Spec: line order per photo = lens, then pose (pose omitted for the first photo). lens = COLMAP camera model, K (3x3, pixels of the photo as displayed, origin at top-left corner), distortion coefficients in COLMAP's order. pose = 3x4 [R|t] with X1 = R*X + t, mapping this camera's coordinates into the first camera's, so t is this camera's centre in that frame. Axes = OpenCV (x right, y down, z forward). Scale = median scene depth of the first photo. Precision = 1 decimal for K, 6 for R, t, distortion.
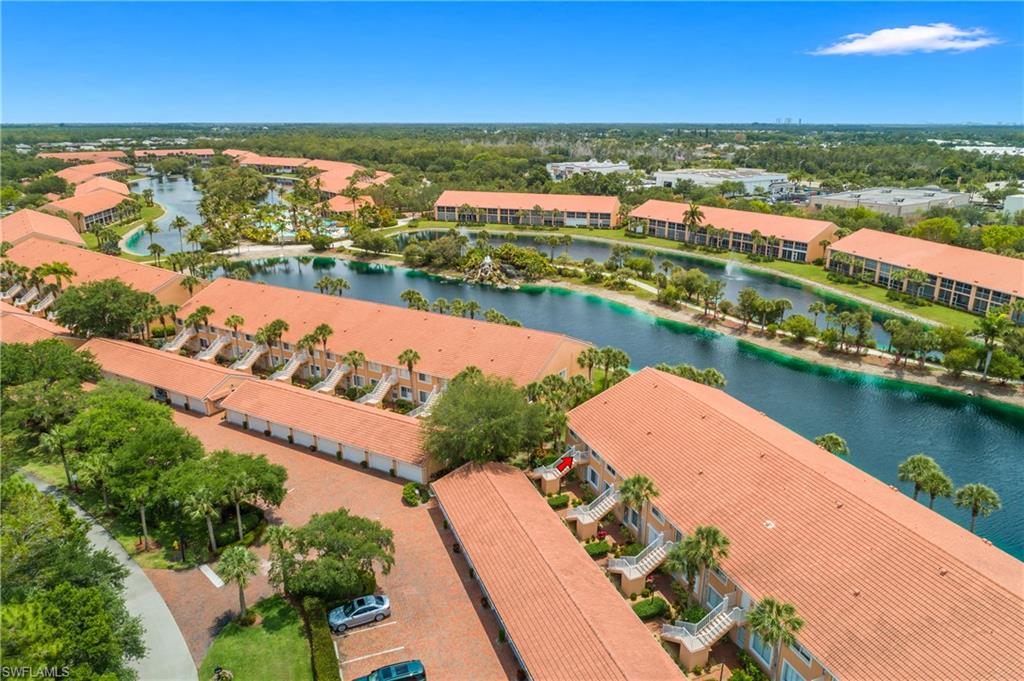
lens RADIAL K [[686.6, 0, 507.2], [0, 686.6, 341.8], [0, 0, 1]] dist [0.001424, 0.001654]
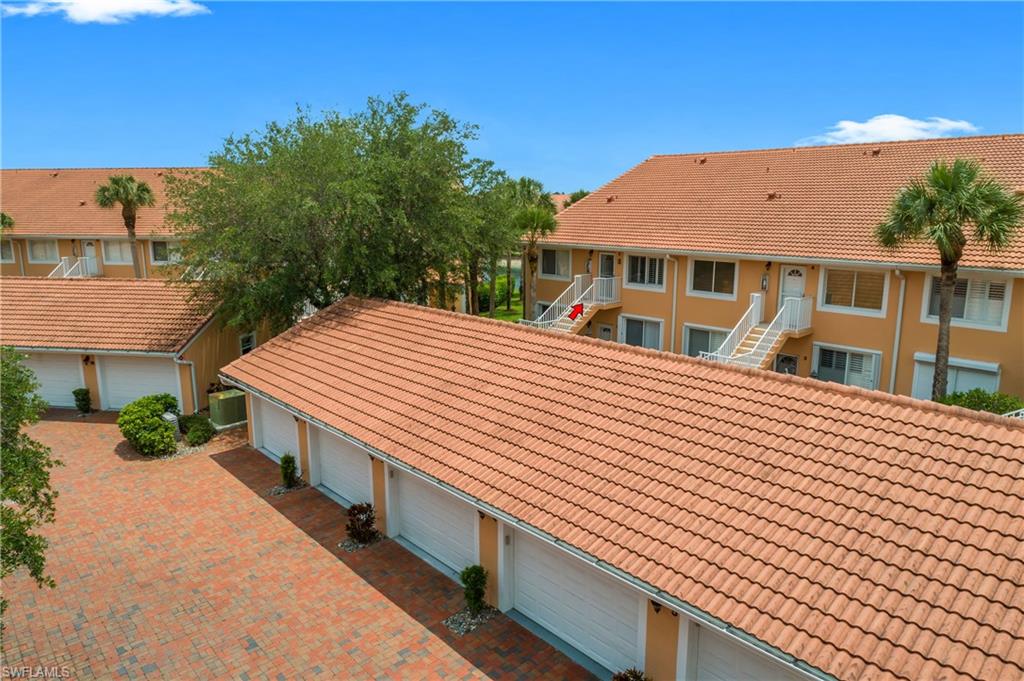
lens RADIAL K [[686.6, 0, 507.2], [0, 686.6, 341.8], [0, 0, 1]] dist [0.001424, 0.001654]
pose [[0.933551, -0.077894, 0.349880, -0.039918], [0.116122, 0.989184, -0.089616, 0.097773], [-0.339115, 0.124289, 0.932498, 0.273404]]
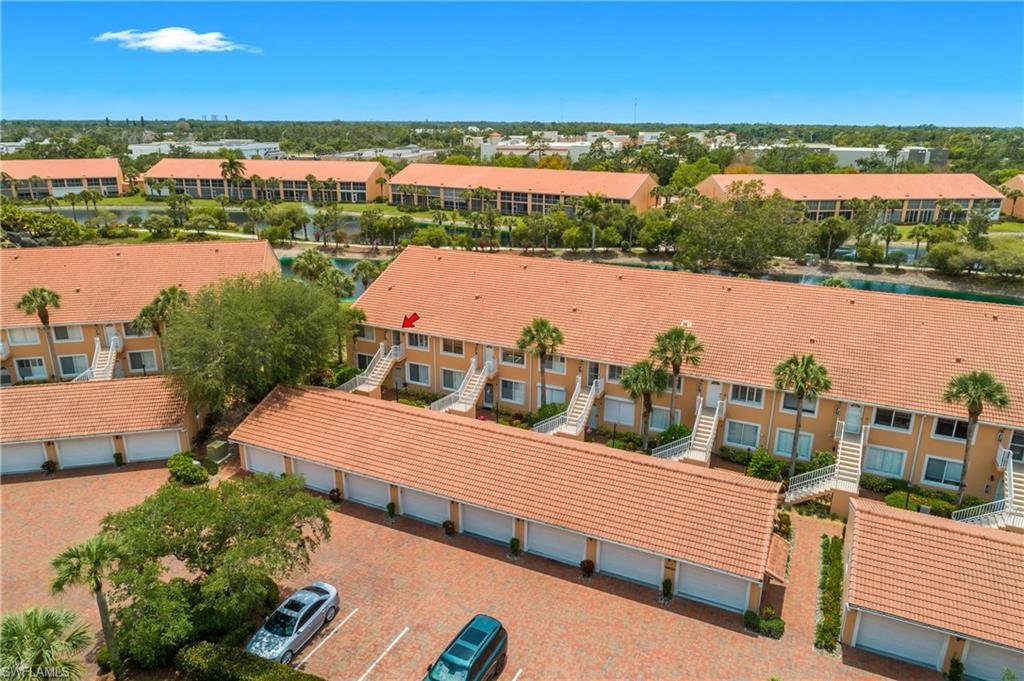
lens RADIAL K [[686.6, 0, 507.2], [0, 686.6, 341.8], [0, 0, 1]] dist [0.001424, 0.001654]
pose [[0.726558, -0.208656, 0.654657, -0.132358], [0.206651, 0.975021, 0.081417, 0.050534], [-0.655293, 0.076131, 0.751529, 0.141997]]
